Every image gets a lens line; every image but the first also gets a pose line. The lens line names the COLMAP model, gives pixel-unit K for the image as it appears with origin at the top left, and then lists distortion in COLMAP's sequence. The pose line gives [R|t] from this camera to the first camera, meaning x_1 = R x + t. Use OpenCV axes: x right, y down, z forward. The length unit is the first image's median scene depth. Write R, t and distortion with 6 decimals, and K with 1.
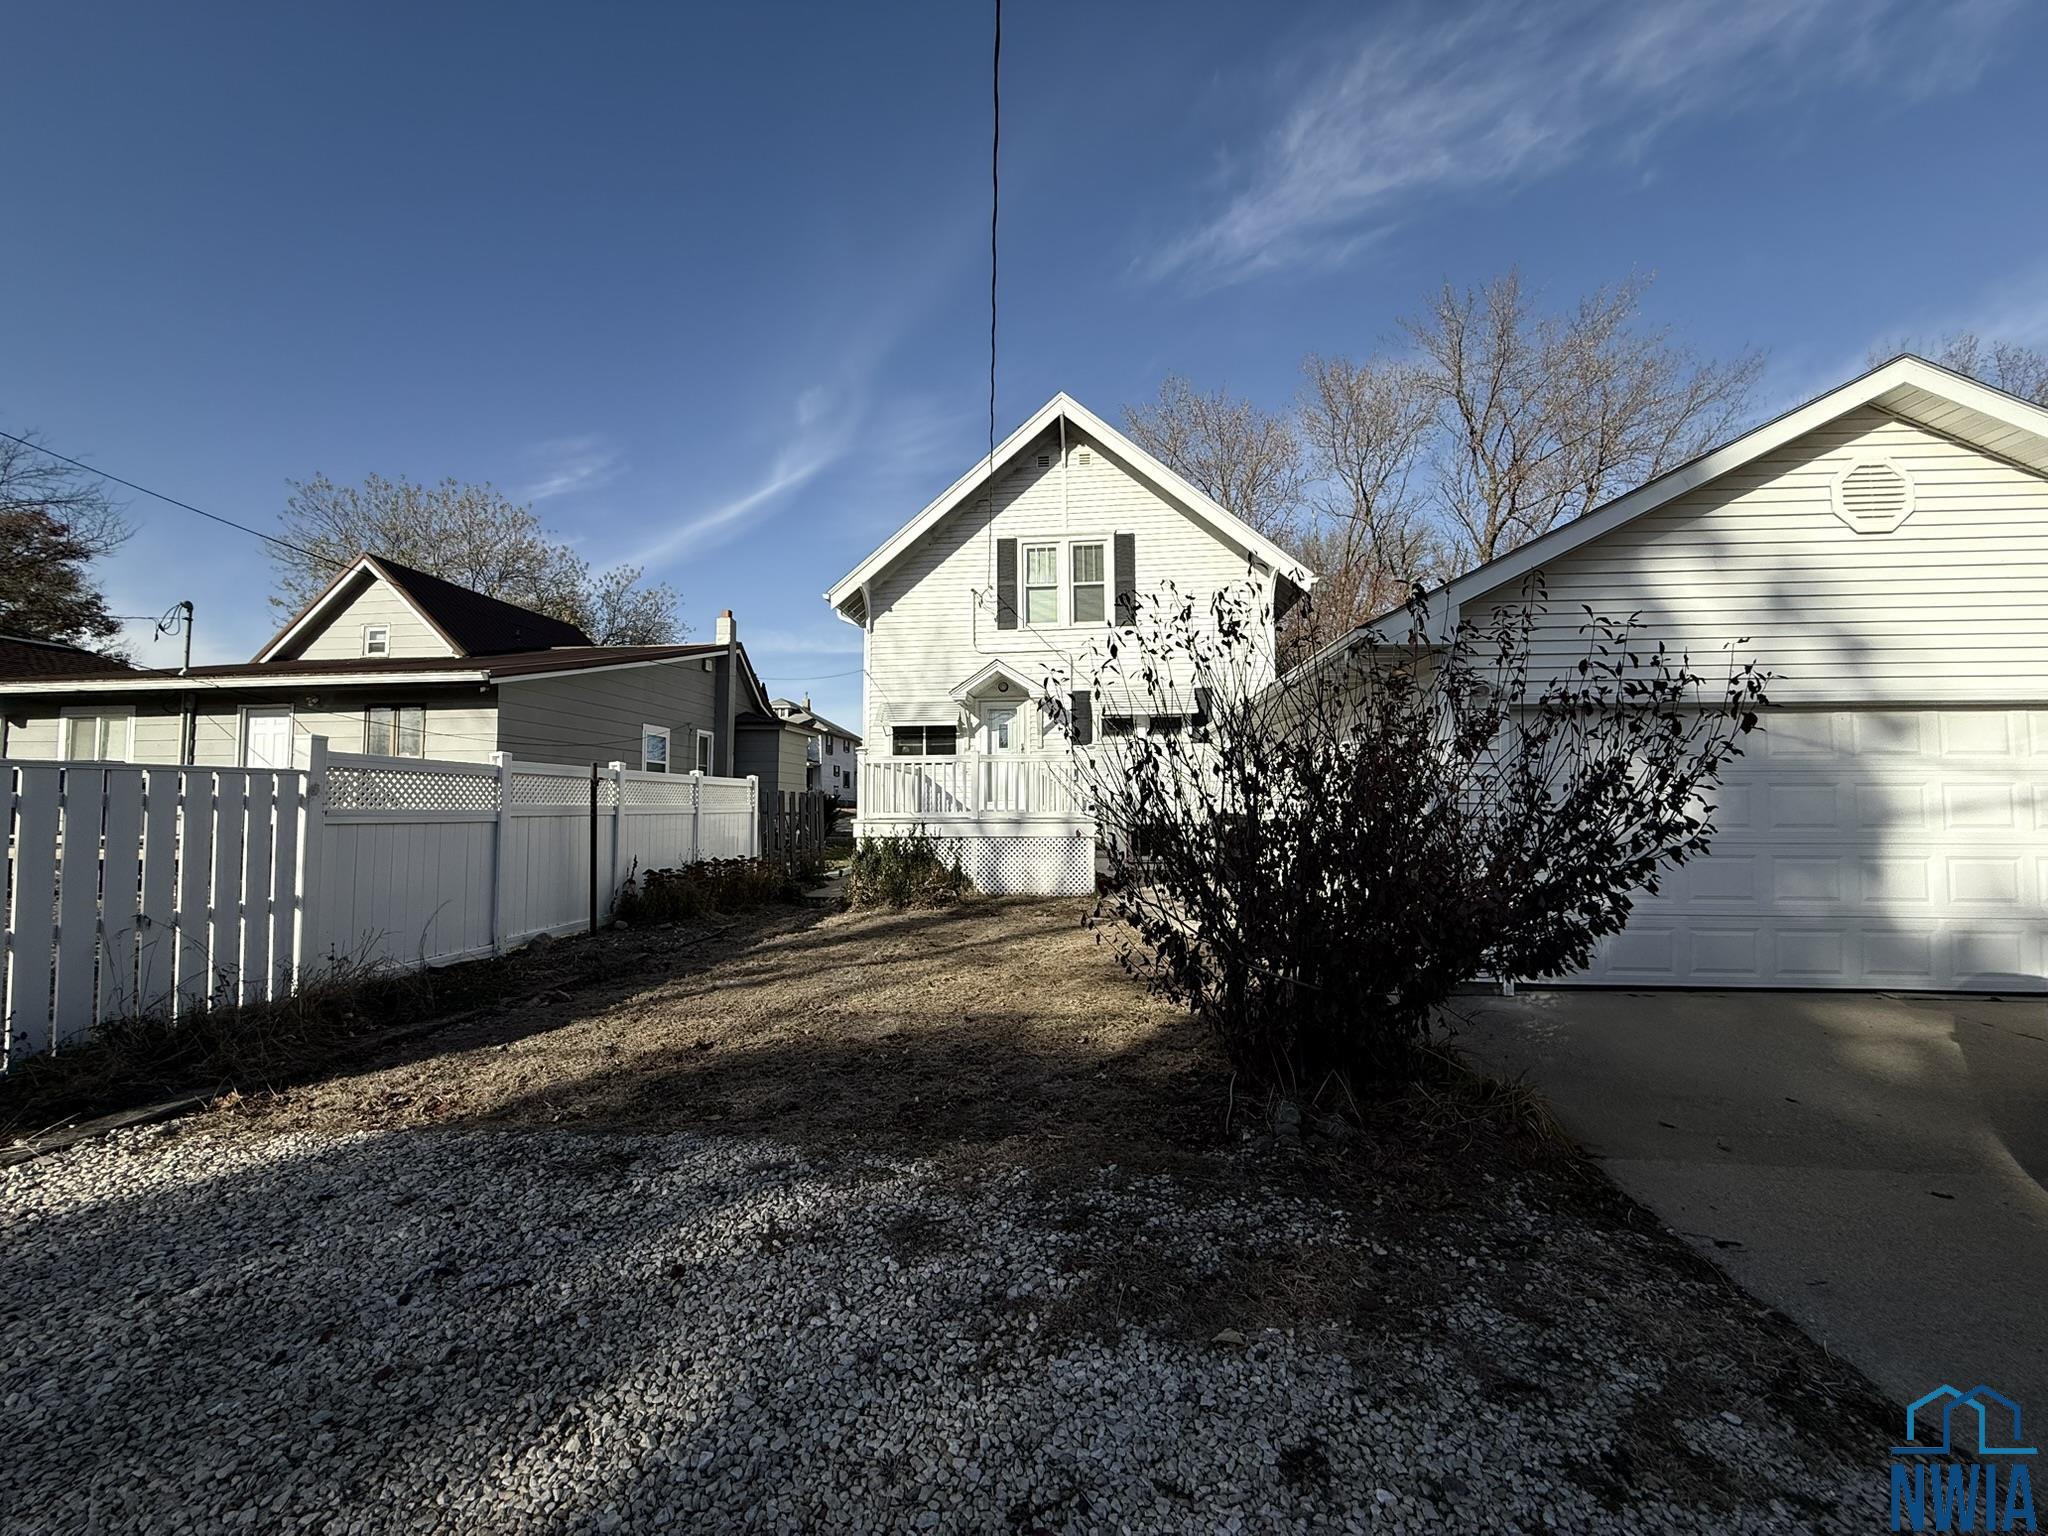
lens RADIAL K [[819.6, 0, 1019.8], [0, 819.6, 763.1], [0, 0, 1]] dist [-0.001448, -0.000565]
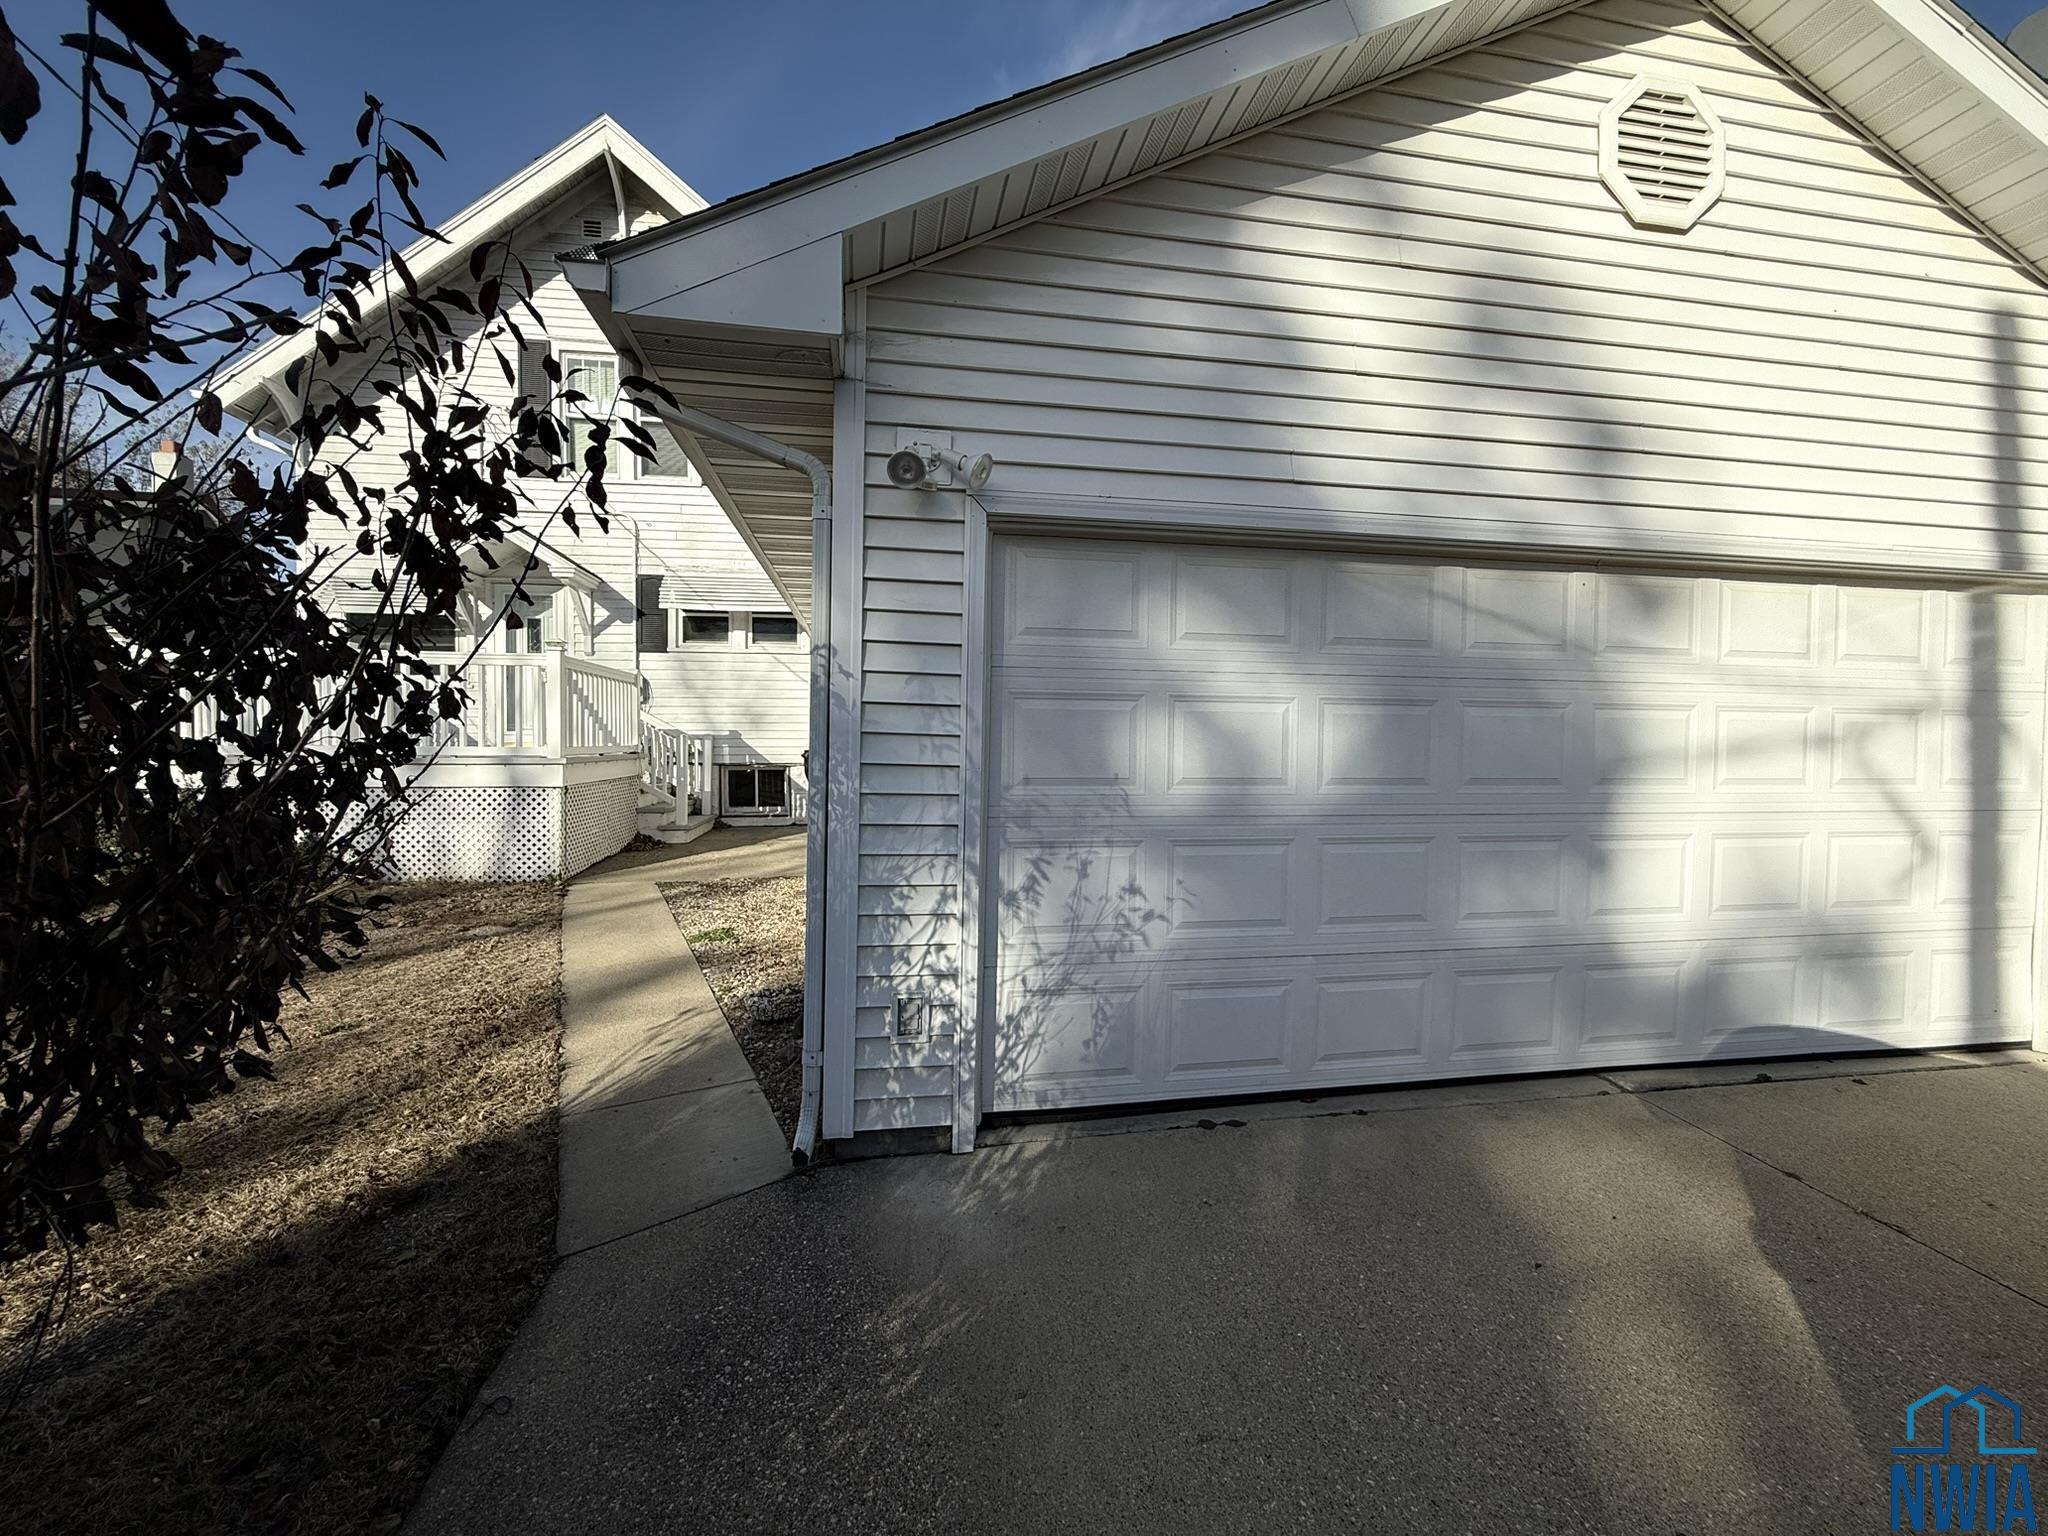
lens RADIAL K [[819.6, 0, 1024.4], [0, 819.6, 766.1], [0, 0, 1]] dist [-0.001448, -0.000565]
pose [[0.965720, -0.000066, 0.259585, 0.512768], [-0.021746, 0.996464, 0.081154, 0.030081], [-0.258673, -0.084017, 0.962304, 0.569666]]
